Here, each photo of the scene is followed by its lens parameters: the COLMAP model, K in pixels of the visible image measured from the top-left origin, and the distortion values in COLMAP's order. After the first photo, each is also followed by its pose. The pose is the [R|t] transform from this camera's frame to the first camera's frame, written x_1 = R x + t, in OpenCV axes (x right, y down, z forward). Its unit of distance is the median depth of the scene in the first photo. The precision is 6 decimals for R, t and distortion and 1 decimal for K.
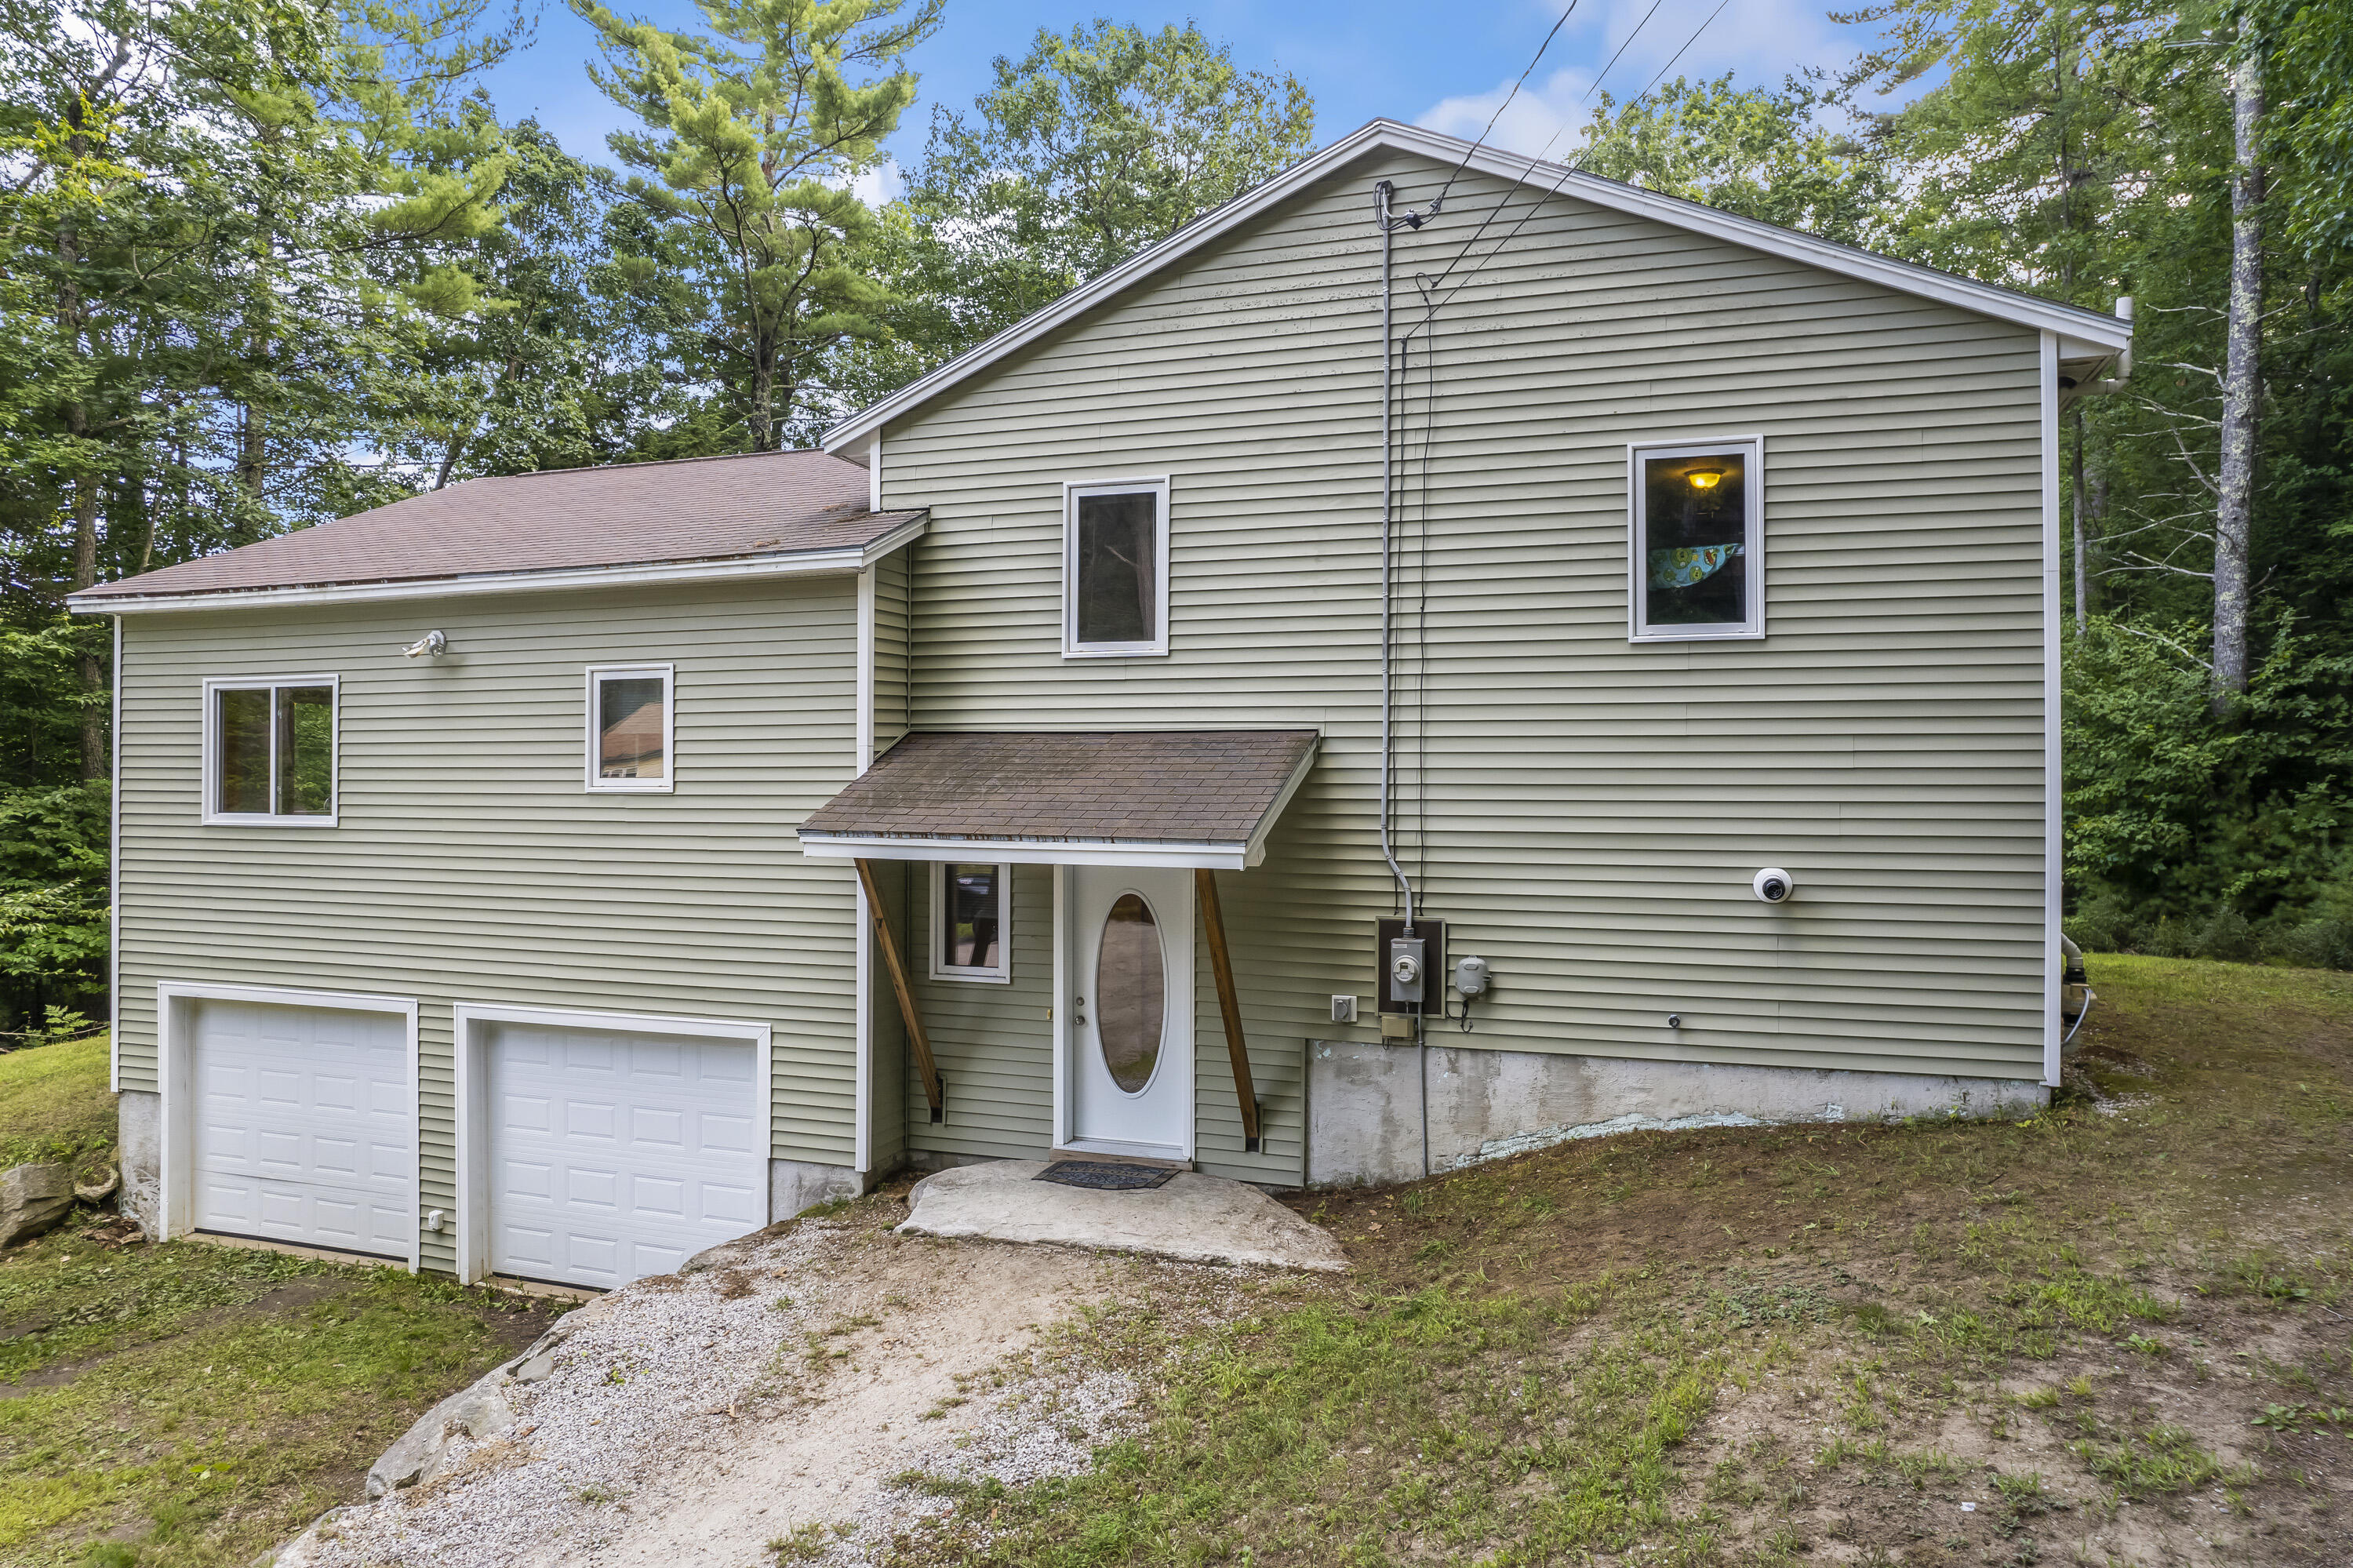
lens RADIAL K [[1596.8, 0, 1178.0], [0, 1596.8, 780.1], [0, 0, 1]] dist [-0.032310, 0.017611]
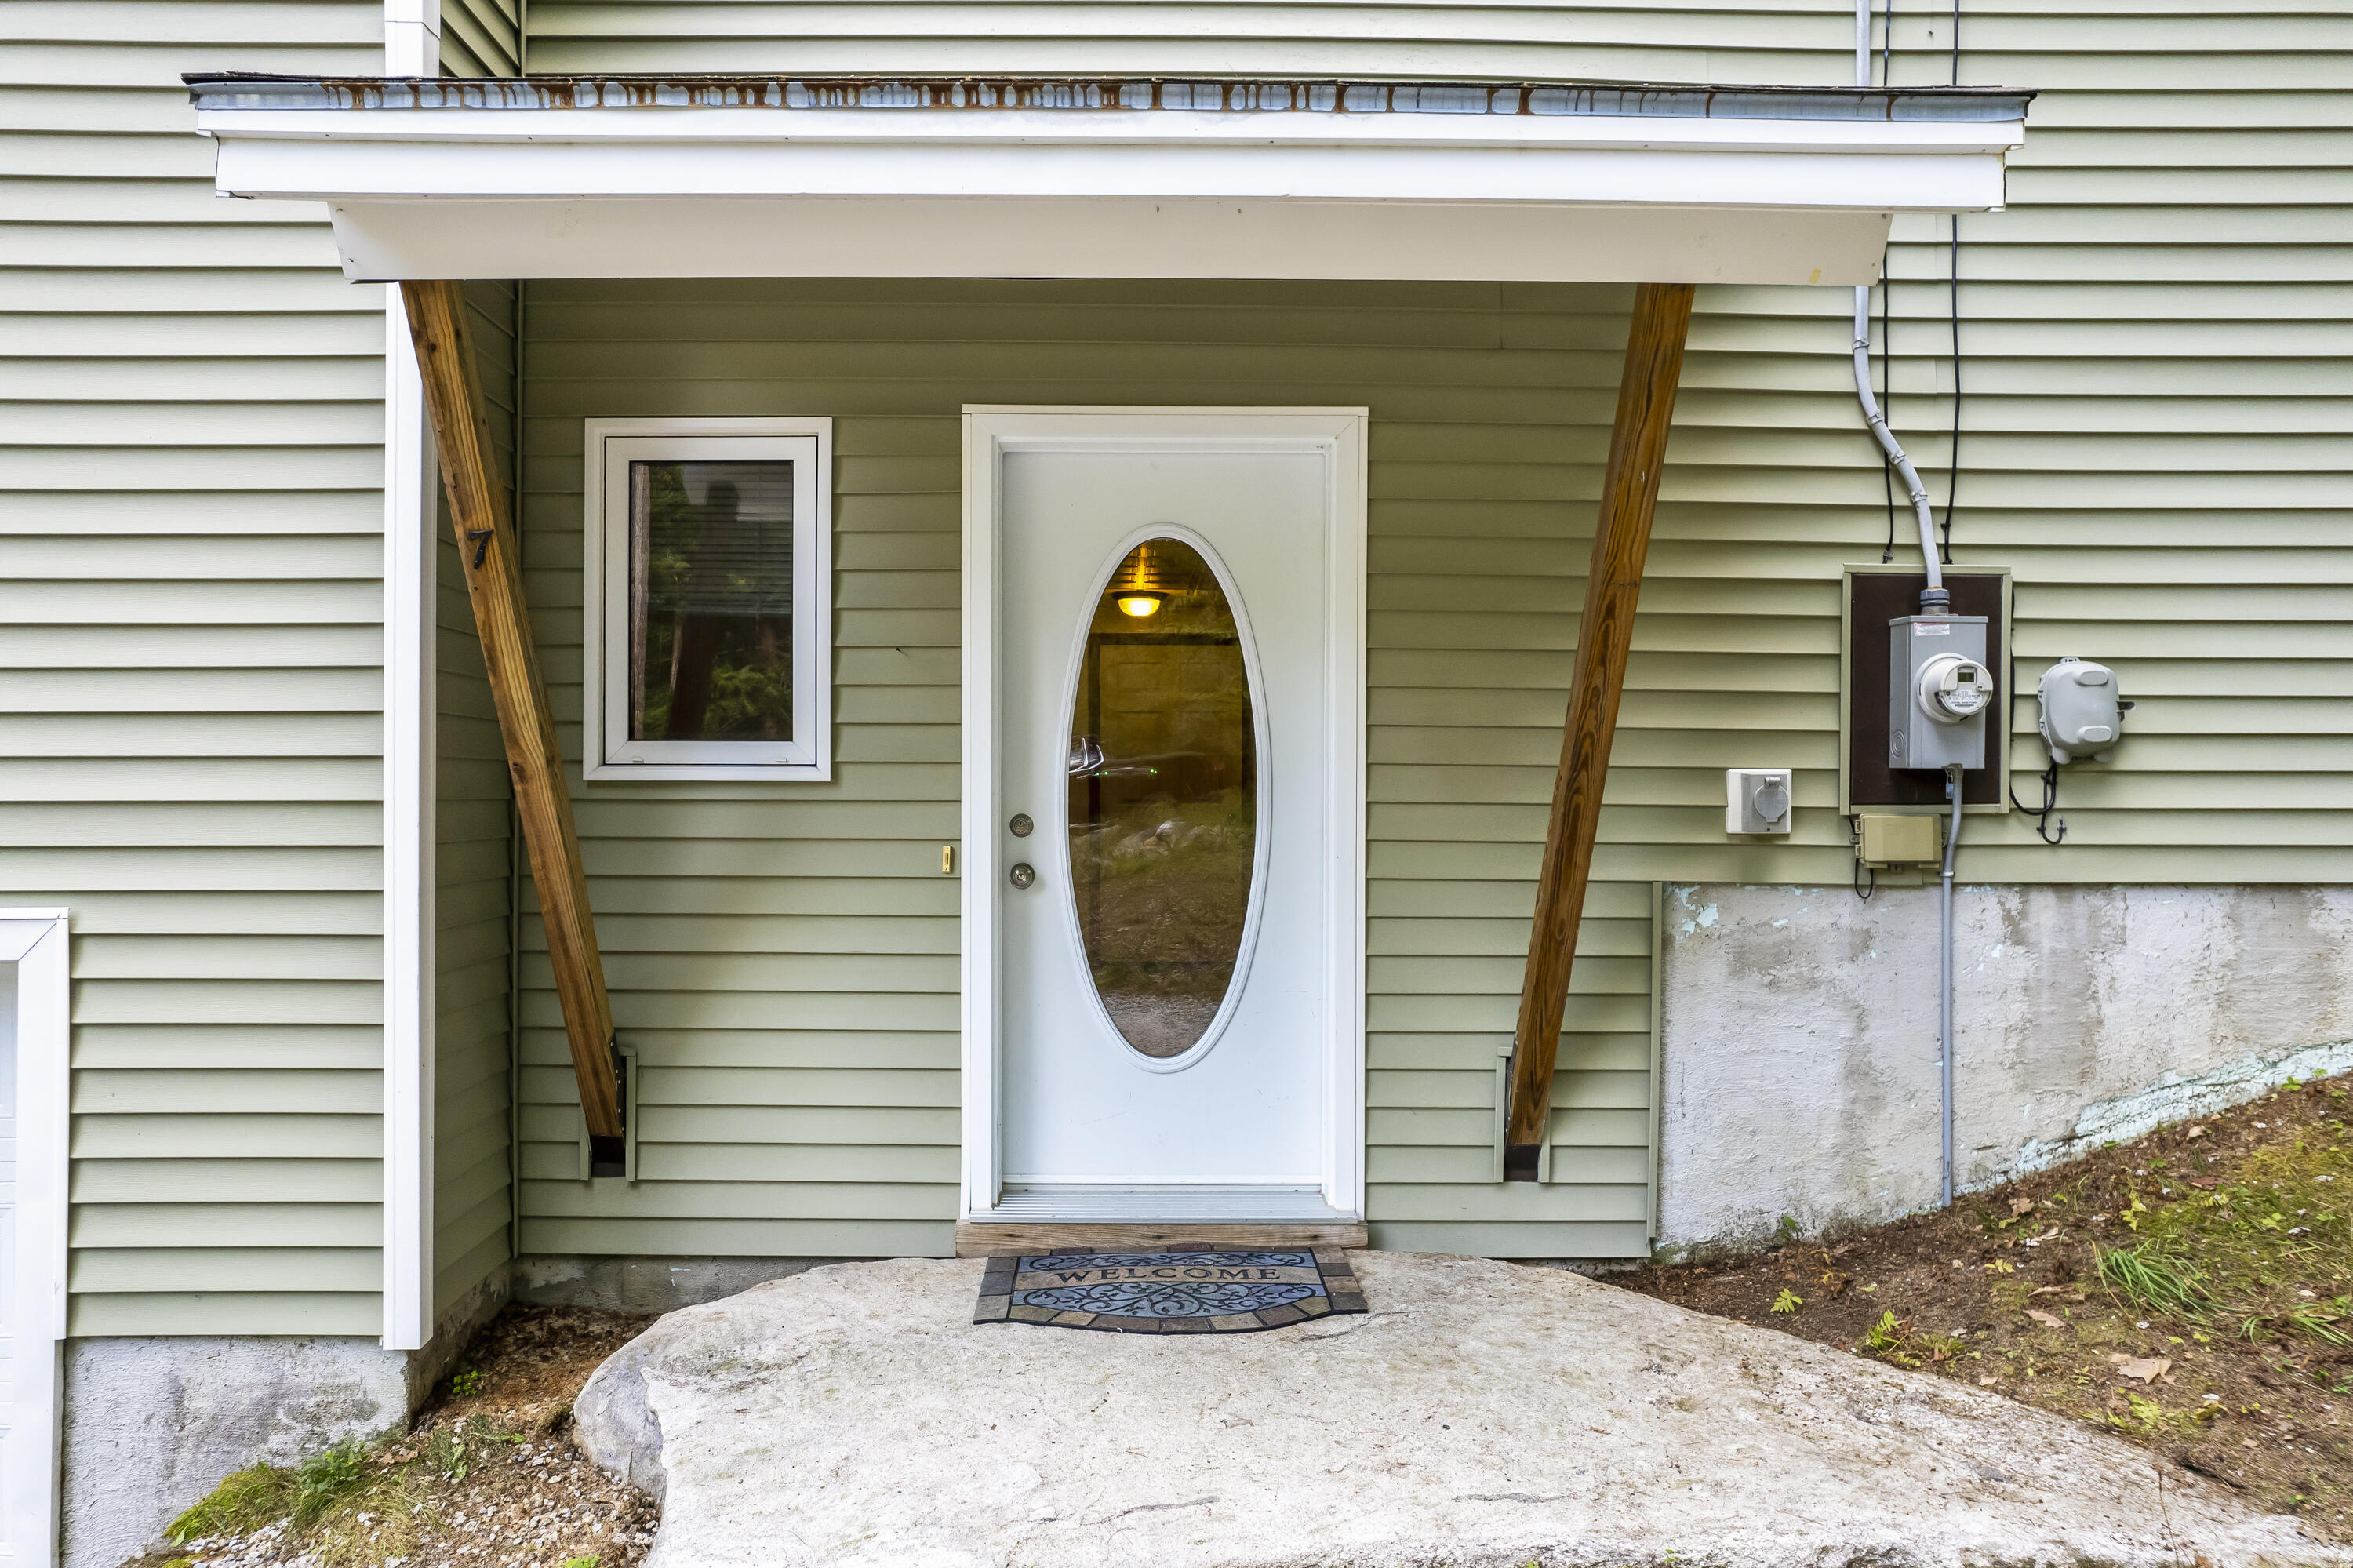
lens RADIAL K [[1596.8, 0, 1182.9], [0, 1596.8, 784.4], [0, 0, 1]] dist [-0.032310, 0.017611]
pose [[0.935790, -0.000780, 0.352556, -0.172525], [0.001772, 0.999995, -0.002493, 0.140586], [-0.352553, 0.002958, 0.935787, 0.681667]]
